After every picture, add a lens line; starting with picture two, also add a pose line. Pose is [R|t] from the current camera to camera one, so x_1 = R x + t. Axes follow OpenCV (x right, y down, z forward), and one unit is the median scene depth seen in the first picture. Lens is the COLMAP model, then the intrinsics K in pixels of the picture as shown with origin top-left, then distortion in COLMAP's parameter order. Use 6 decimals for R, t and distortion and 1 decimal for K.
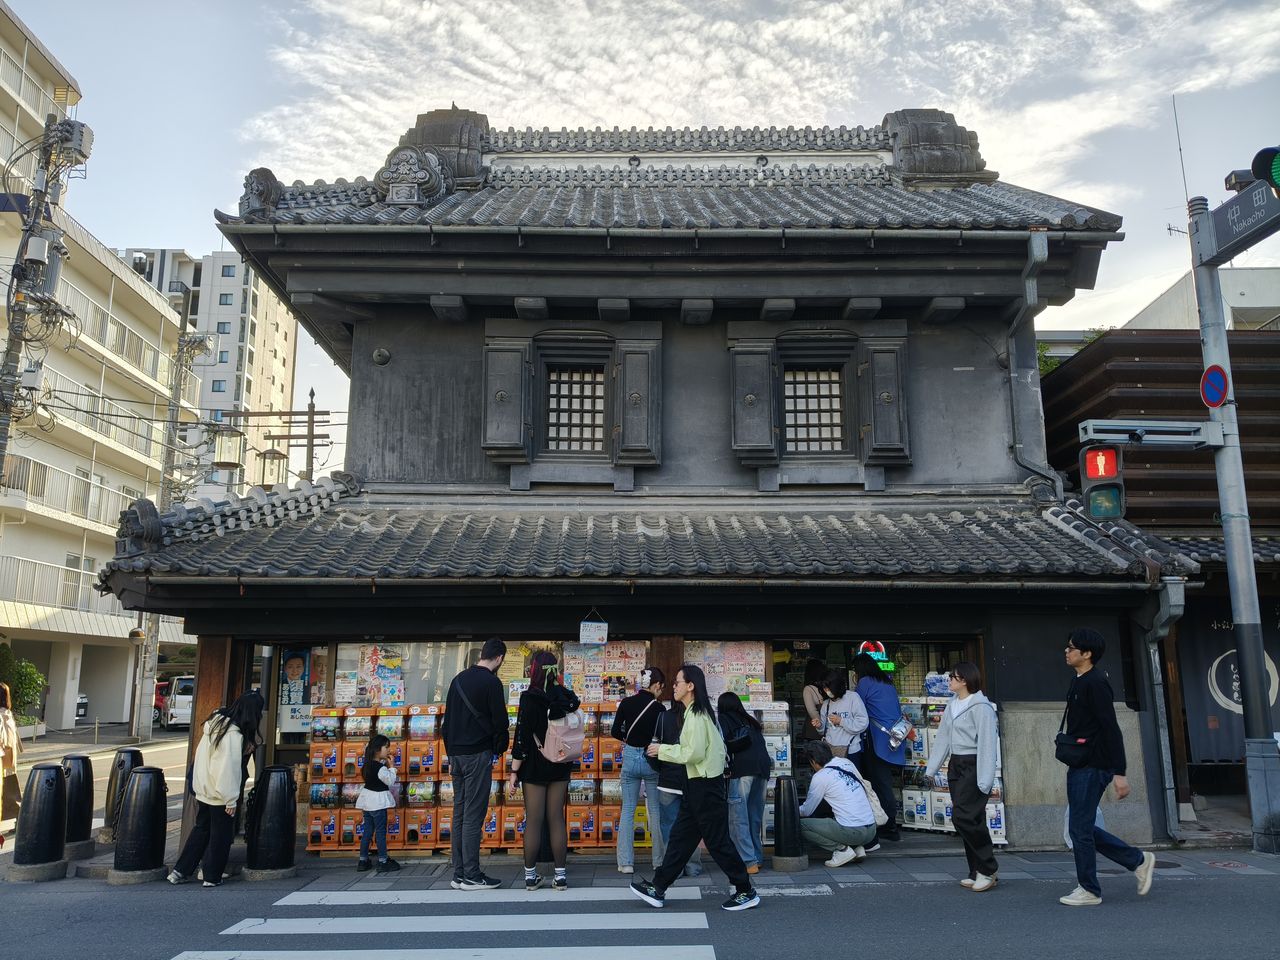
lens RADIAL K [[997.8, 0, 640.0], [0, 997.8, 480.0], [0, 0, 1]] dist [-0.003152, -0.003578]
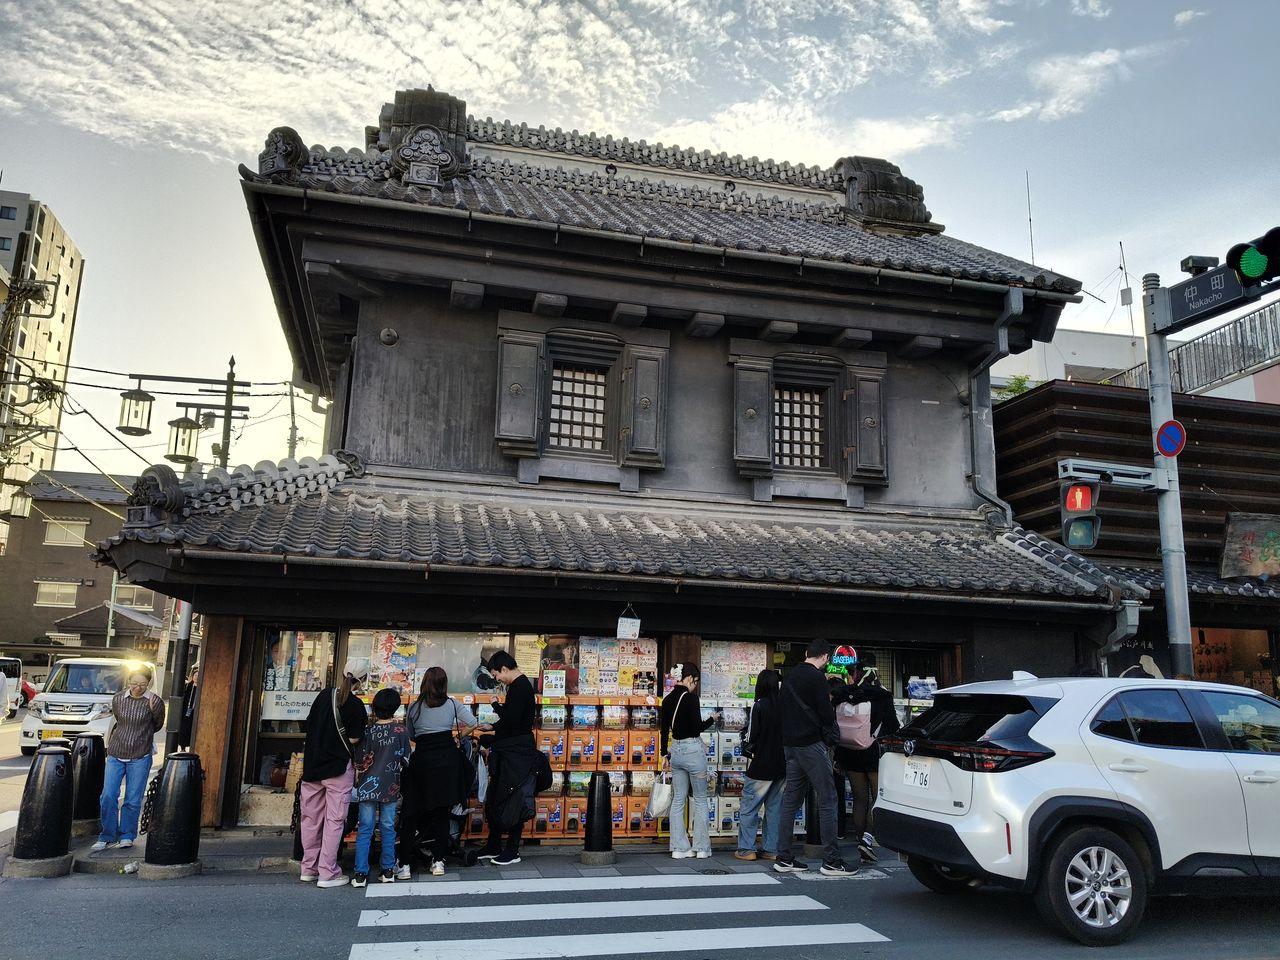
lens RADIAL K [[982.8, 0, 637.0], [0, 982.8, 477.0], [0, 0, 1]] dist [0.006256, -0.013485]
pose [[0.974506, 0.073342, 0.212035, -0.224130], [-0.072401, 0.997301, -0.012209, 0.007917], [-0.212359, -0.003454, 0.977186, 0.007801]]
